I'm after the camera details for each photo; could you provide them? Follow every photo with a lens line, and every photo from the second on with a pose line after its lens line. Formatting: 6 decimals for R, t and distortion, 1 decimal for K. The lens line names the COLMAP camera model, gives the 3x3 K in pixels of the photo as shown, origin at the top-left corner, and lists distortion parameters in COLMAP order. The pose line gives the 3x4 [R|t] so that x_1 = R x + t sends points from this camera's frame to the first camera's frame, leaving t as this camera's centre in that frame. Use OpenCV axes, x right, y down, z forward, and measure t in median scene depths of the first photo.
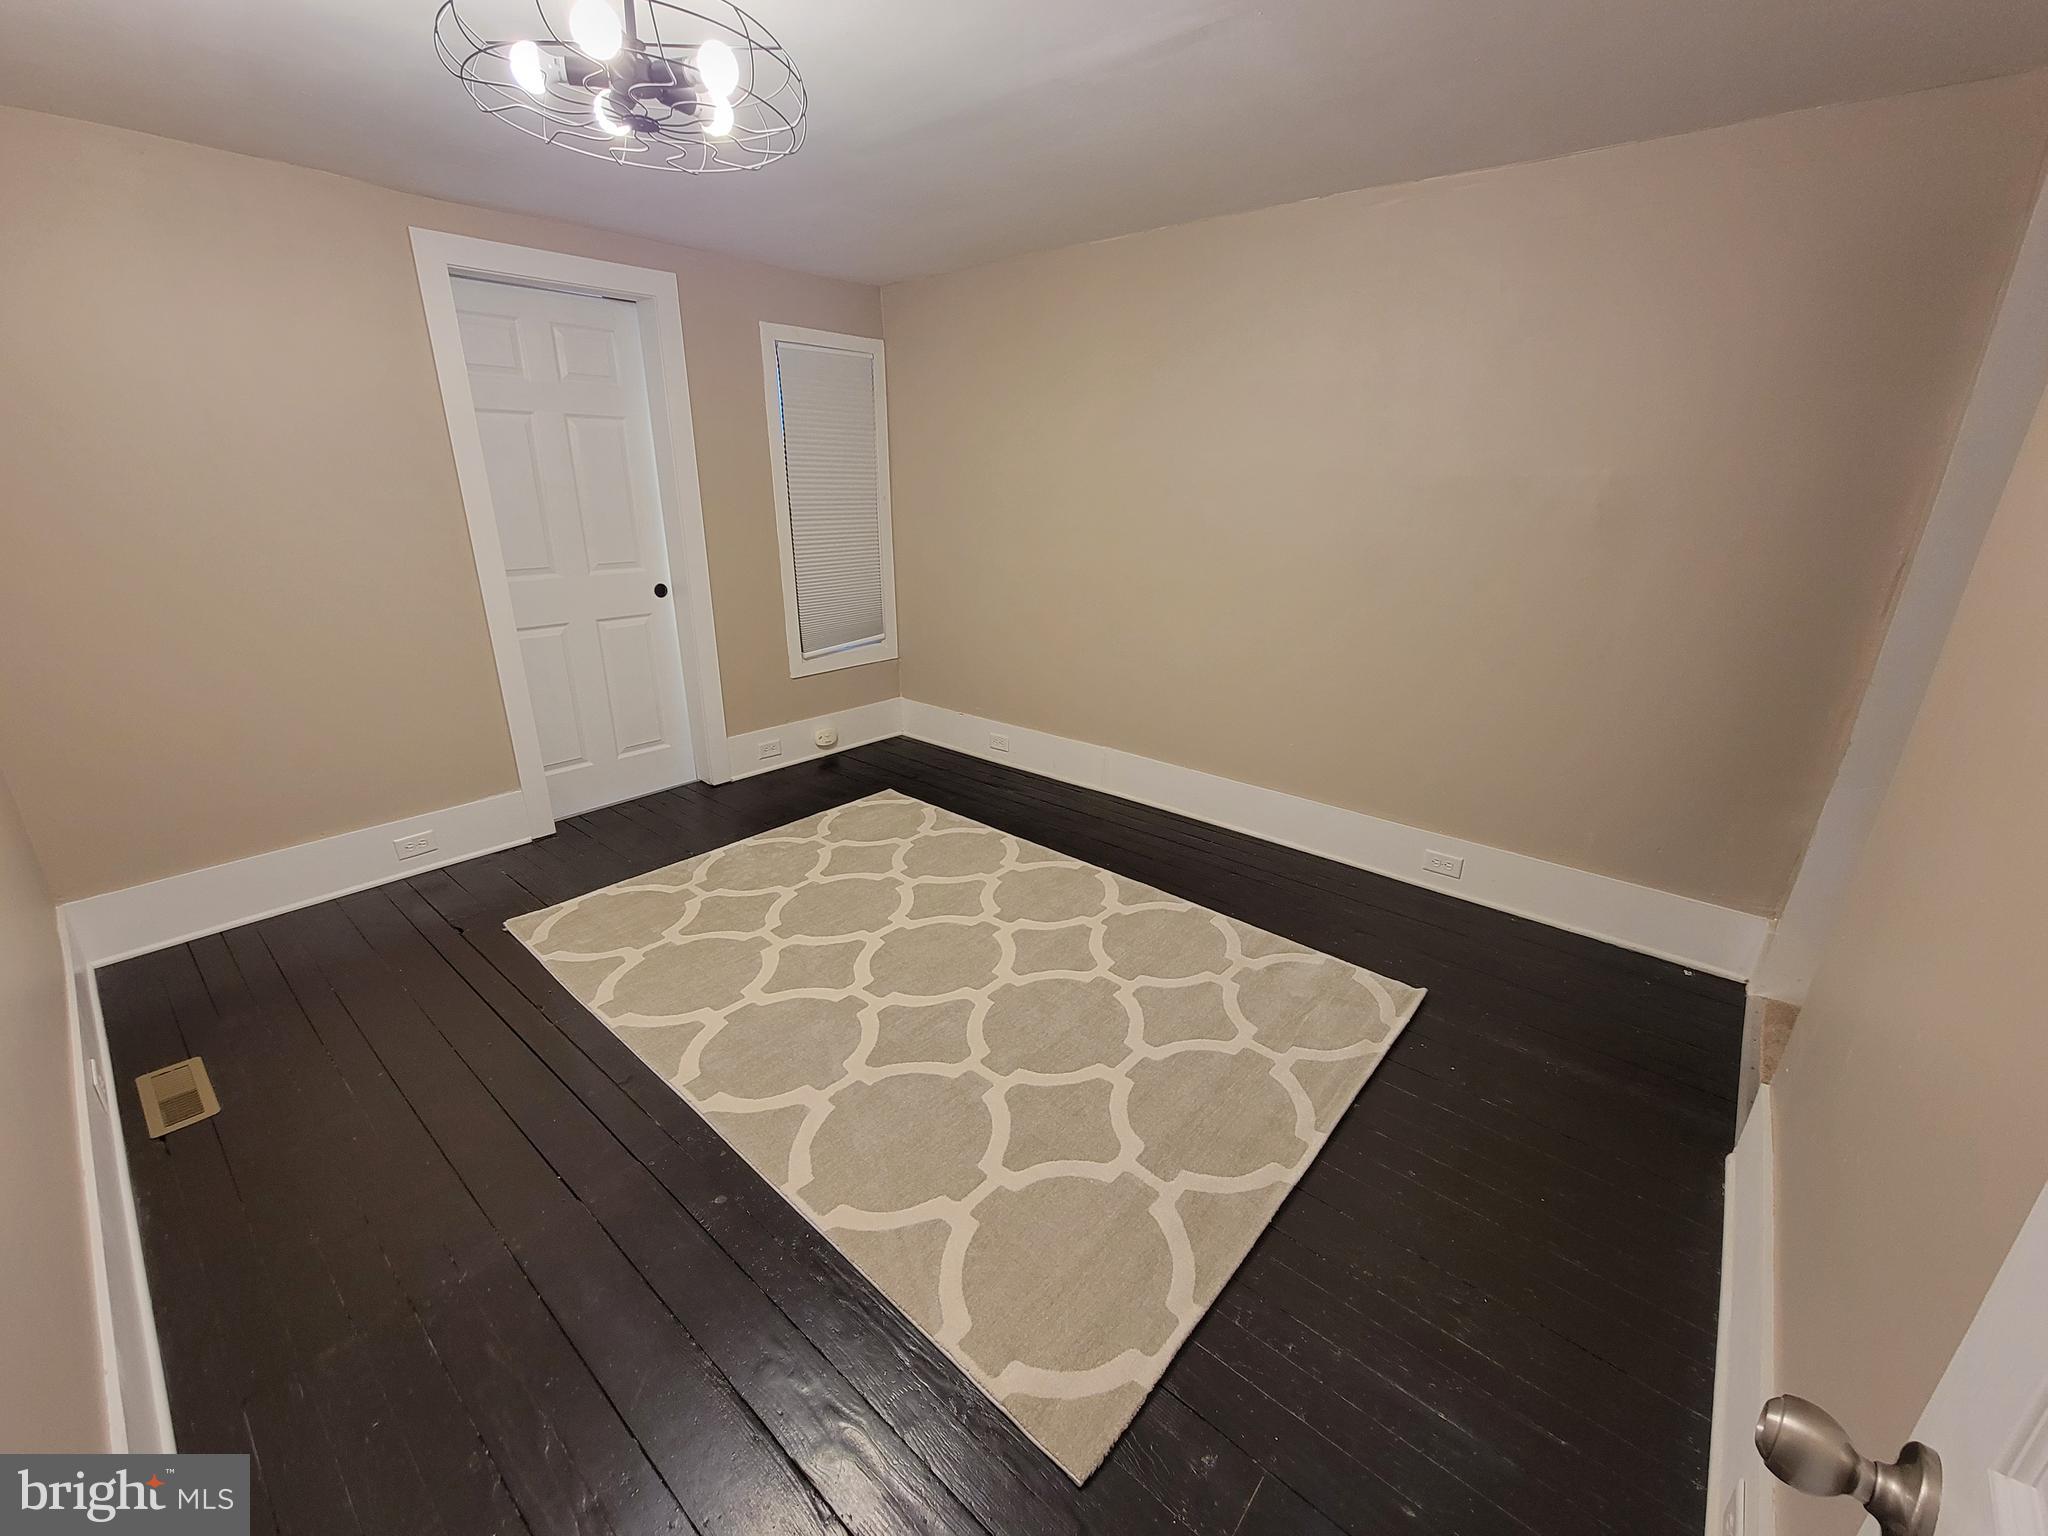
lens RADIAL K [[833.0, 0, 1010.3], [0, 833.0, 768.4], [0, 0, 1]] dist [0.005352, -0.004376]
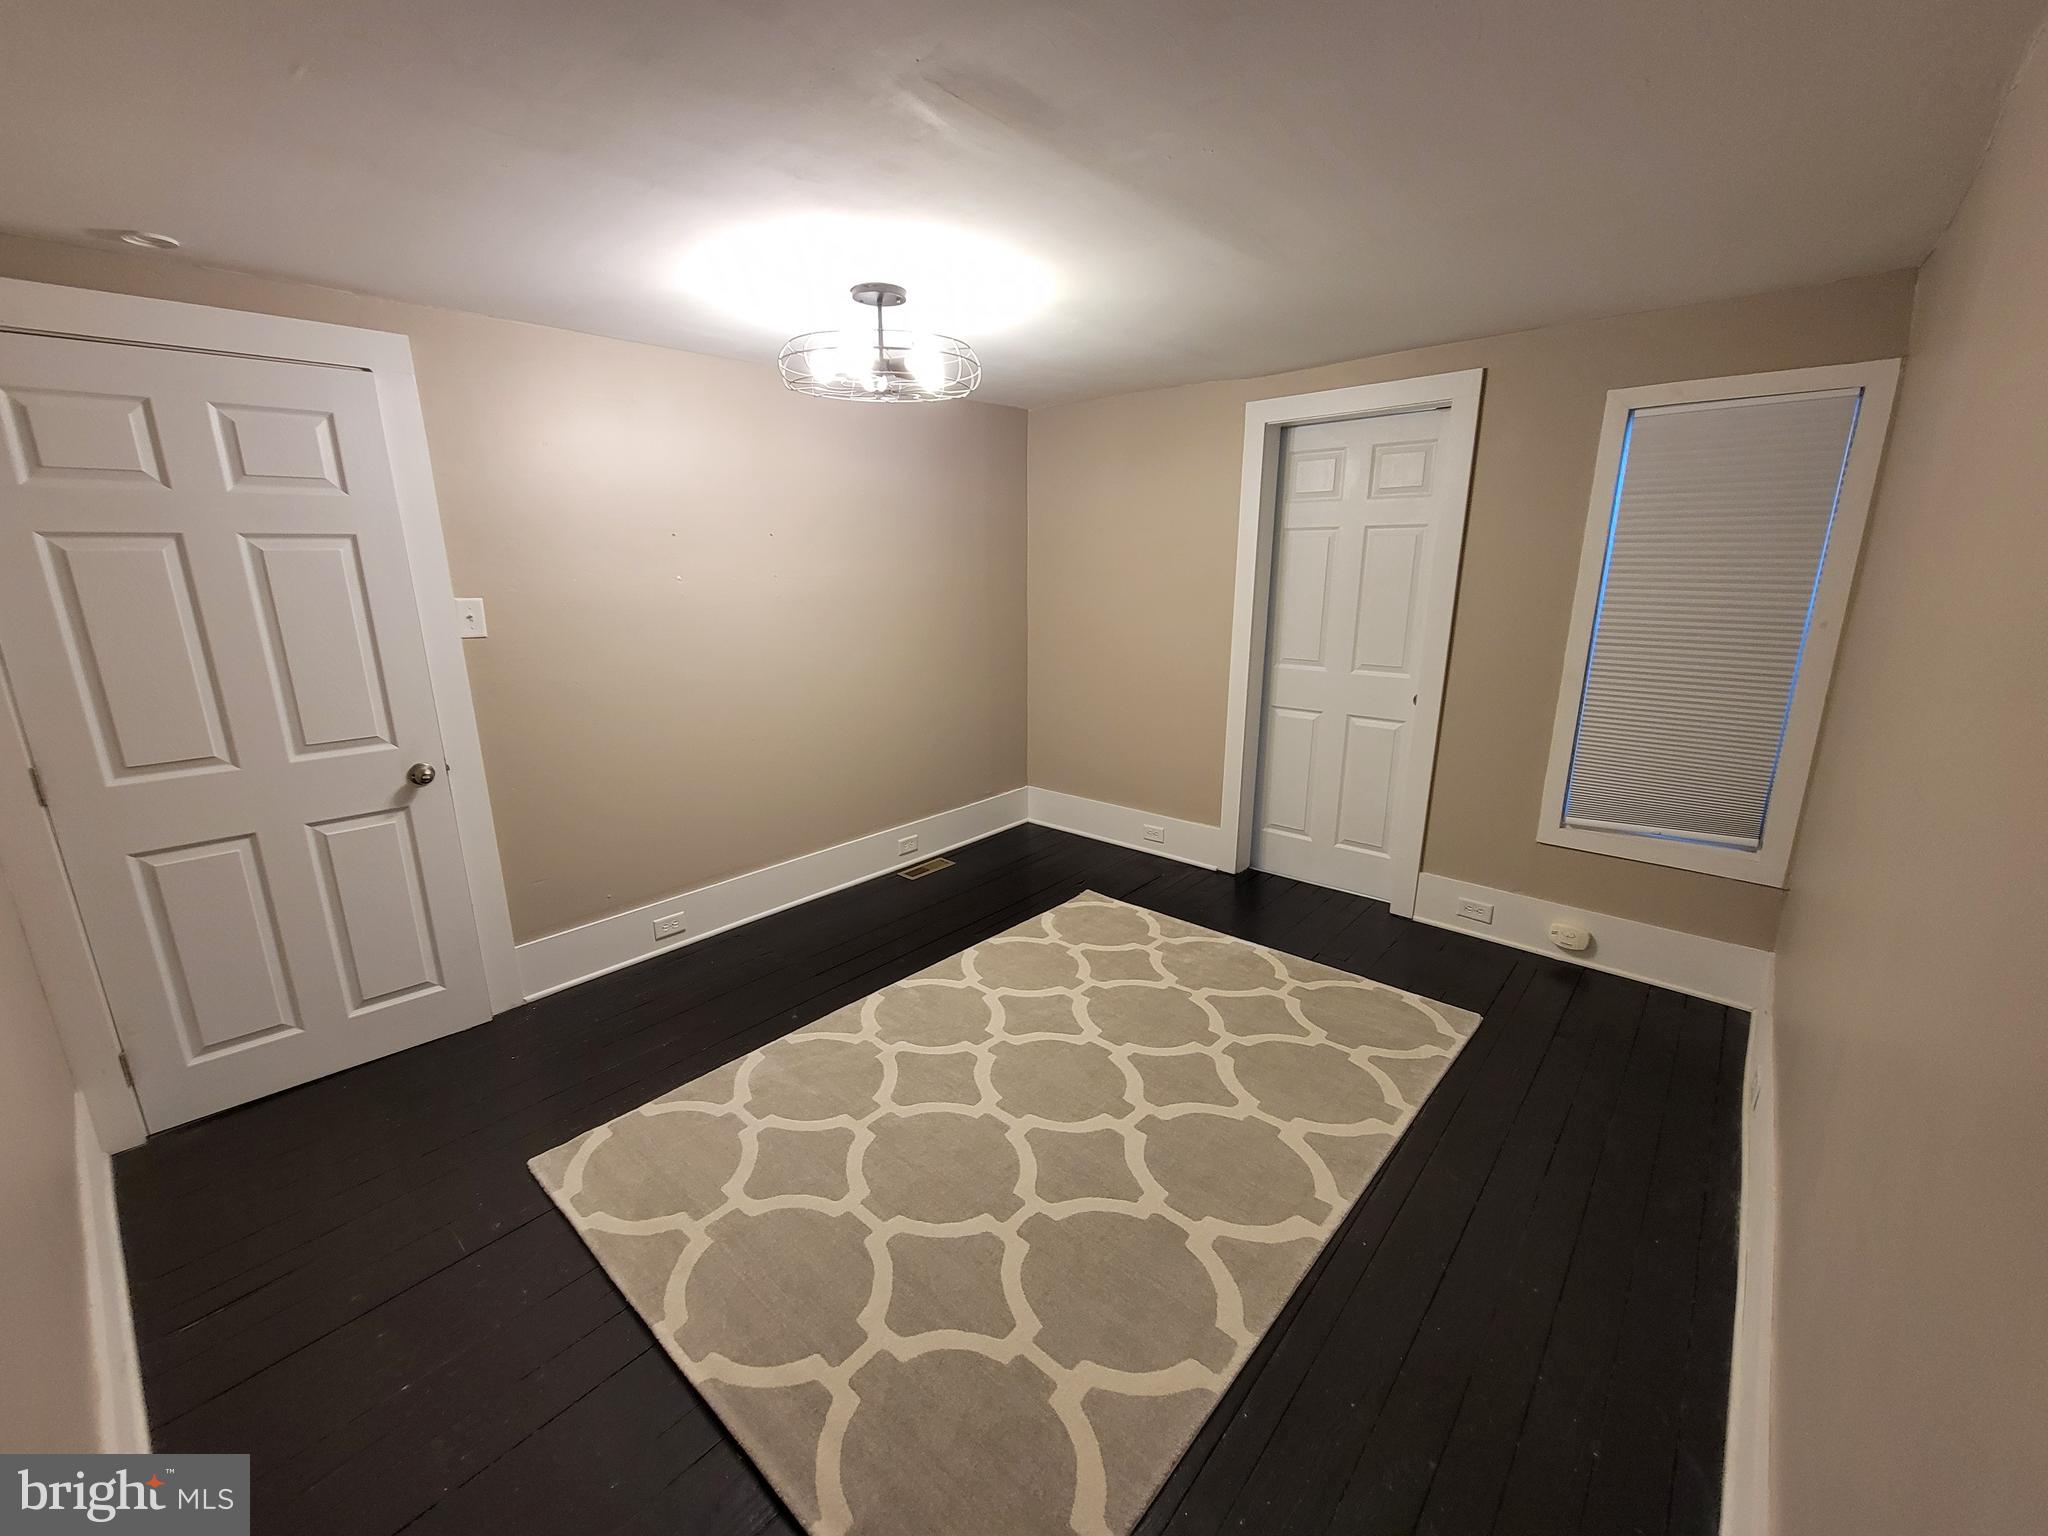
lens RADIAL K [[833.0, 0, 1010.3], [0, 833.0, 768.4], [0, 0, 1]] dist [0.005352, -0.004376]
pose [[-0.017639, 0.240144, -0.970577, 0.660824], [-0.323697, 0.917076, 0.232790, -0.268545], [0.945996, 0.318279, 0.061557, 0.669110]]
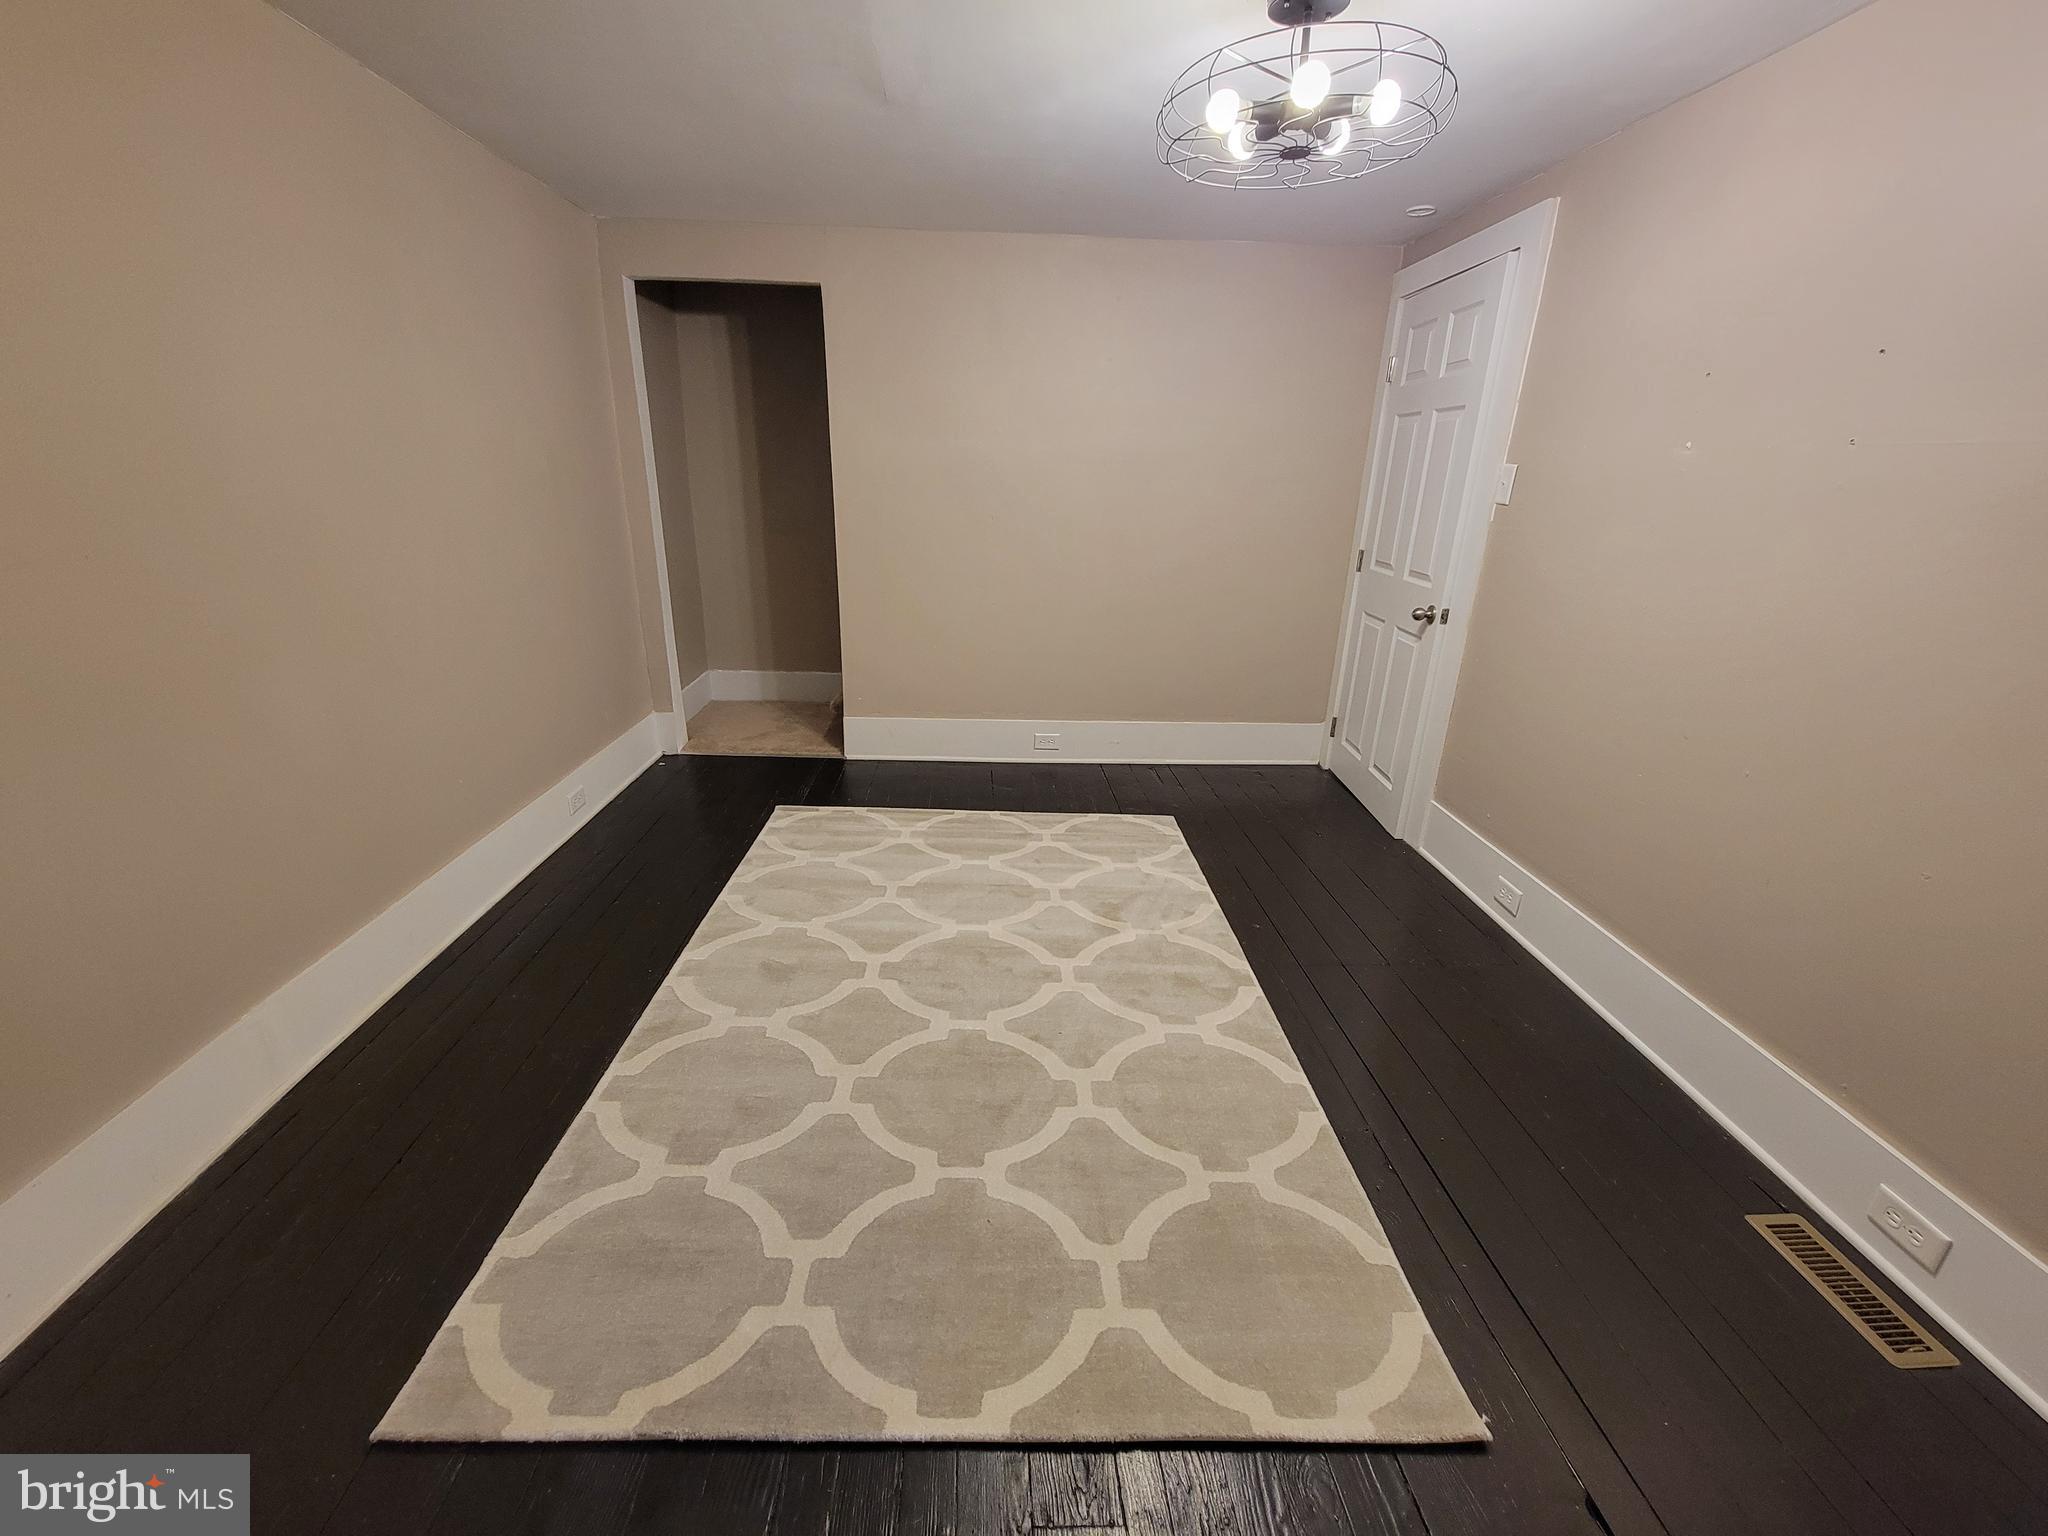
lens RADIAL K [[833.0, 0, 1010.3], [0, 833.0, 768.4], [0, 0, 1]] dist [0.005352, -0.004376]
pose [[-0.681888, -0.271554, 0.679181, -0.590234], [0.217504, 0.811255, 0.542732, -0.385936], [-0.698370, 0.517807, -0.494121, 1.128908]]
